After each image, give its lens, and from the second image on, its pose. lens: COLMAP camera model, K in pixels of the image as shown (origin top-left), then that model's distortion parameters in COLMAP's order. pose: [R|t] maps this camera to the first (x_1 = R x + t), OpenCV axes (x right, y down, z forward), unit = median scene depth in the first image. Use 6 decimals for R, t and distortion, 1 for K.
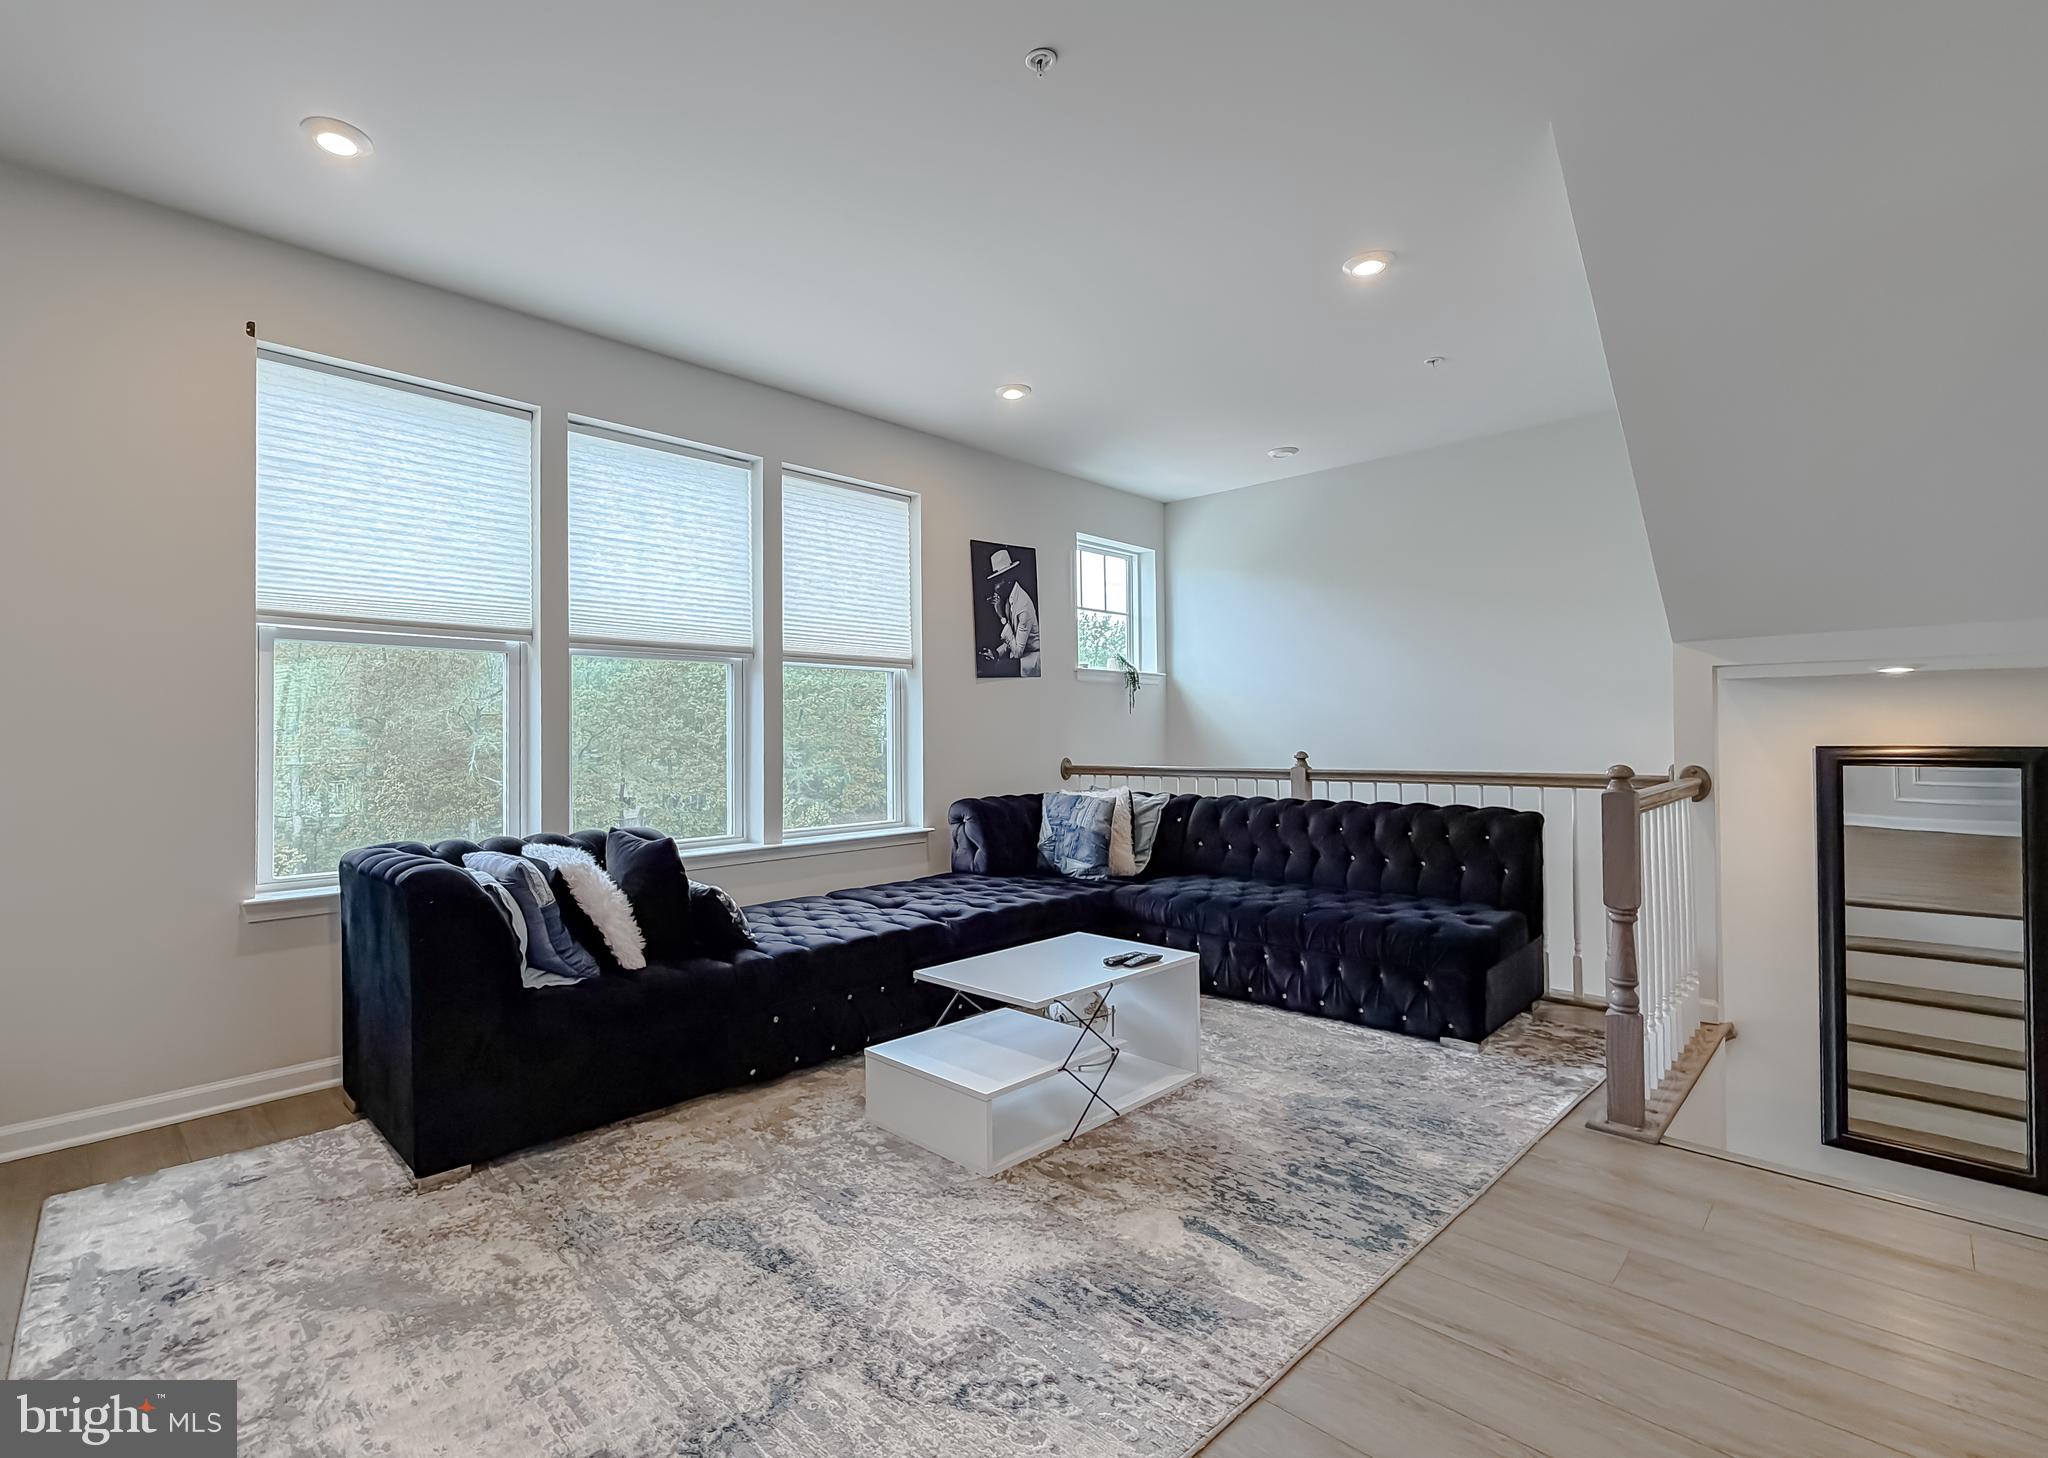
lens RADIAL K [[949.6, 0, 975.8], [0, 949.6, 706.1], [0, 0, 1]] dist [-0.014702, 0.000383]
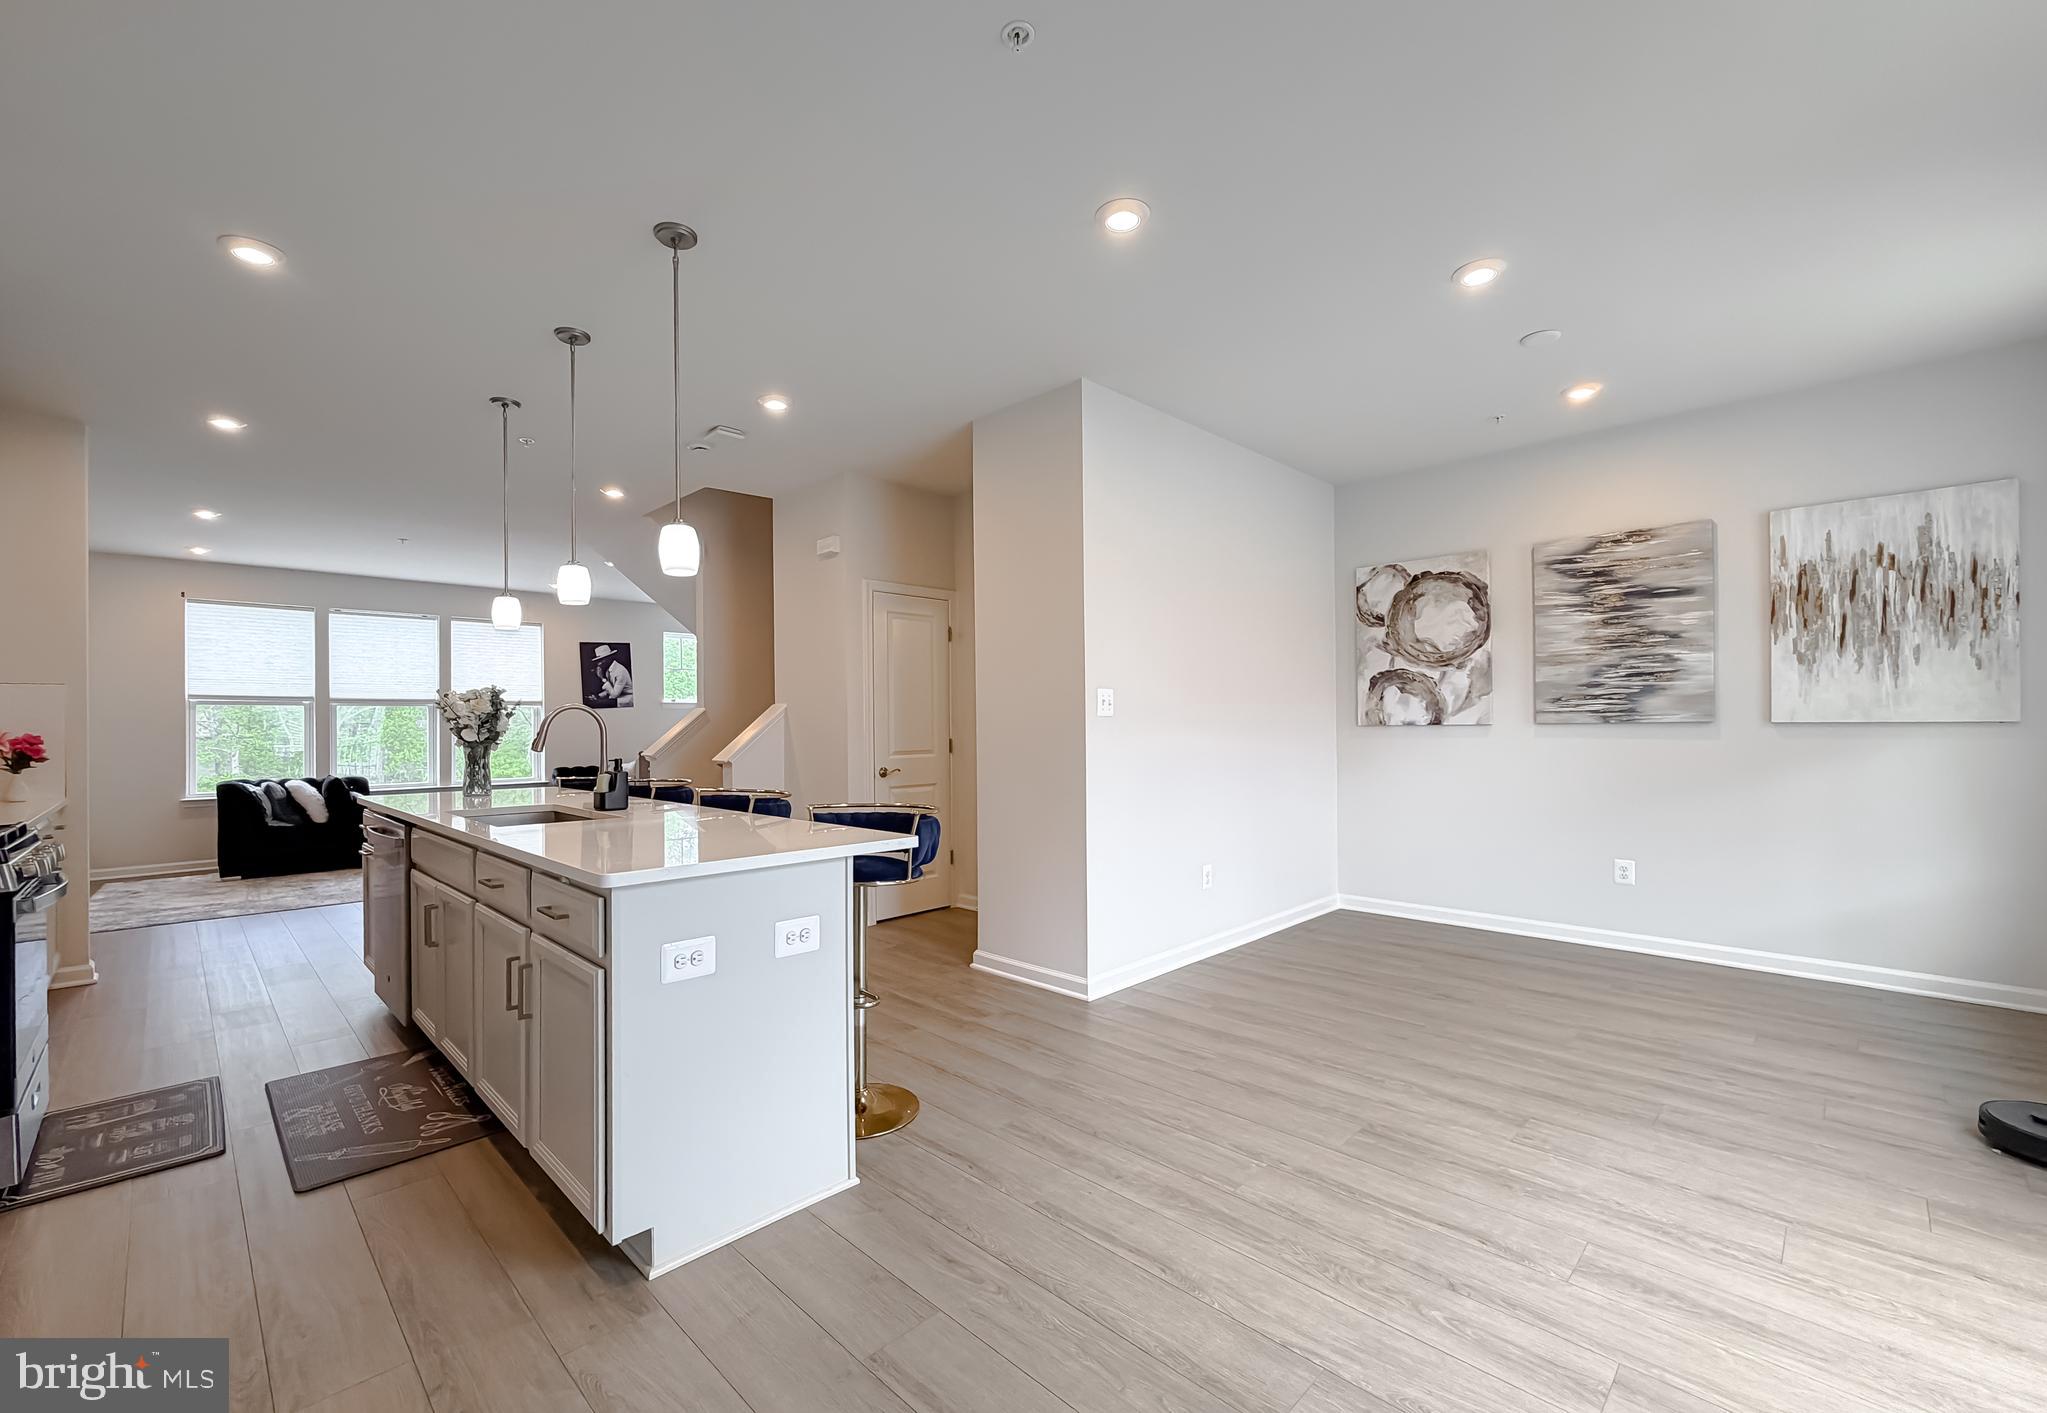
lens RADIAL K [[847.8, 0, 1018.4], [0, 847.8, 719.8], [0, 0, 1]] dist [0.001822, -0.000842]
pose [[0.999997, 0.002022, 0.001177, 1.142431], [-0.002051, 0.999681, 0.025156, -0.066741], [-0.001126, -0.025158, 0.999683, -1.017689]]
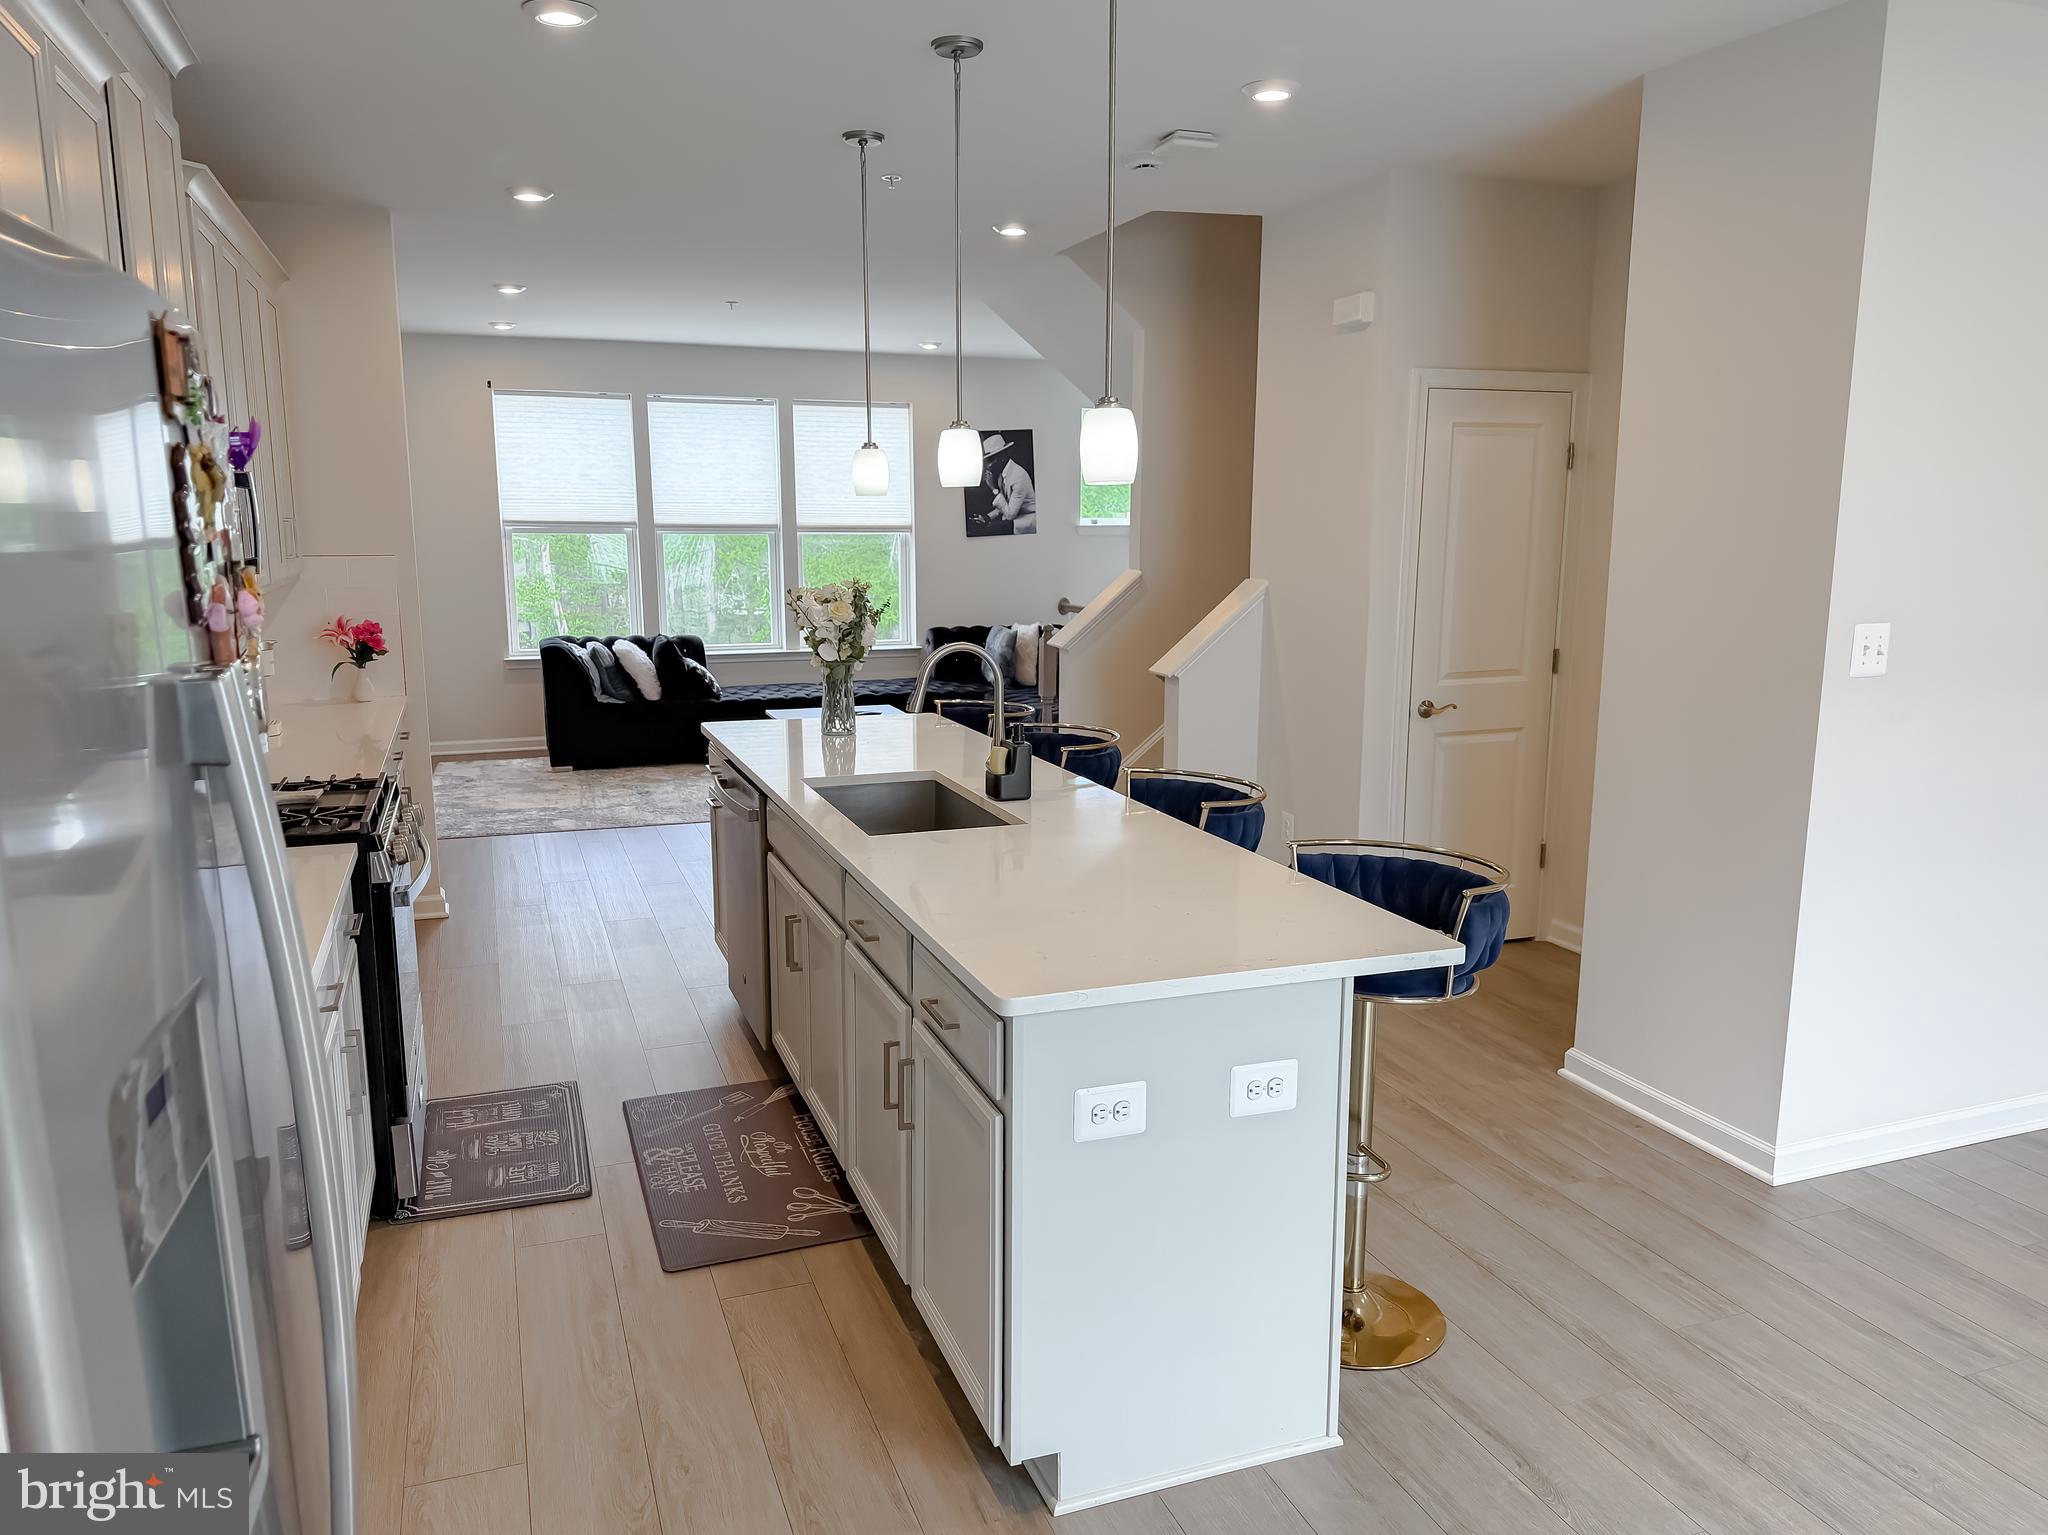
lens RADIAL K [[1453.3, 0, 1030.2], [0, 1453.3, 779.6], [0, 0, 1]] dist [0.057816, -0.065408]
pose [[0.909612, 0.087386, -0.406164, 1.149831], [-0.000376, 0.977802, 0.209531, -0.152792], [0.415458, -0.190439, 0.889454, -1.039863]]
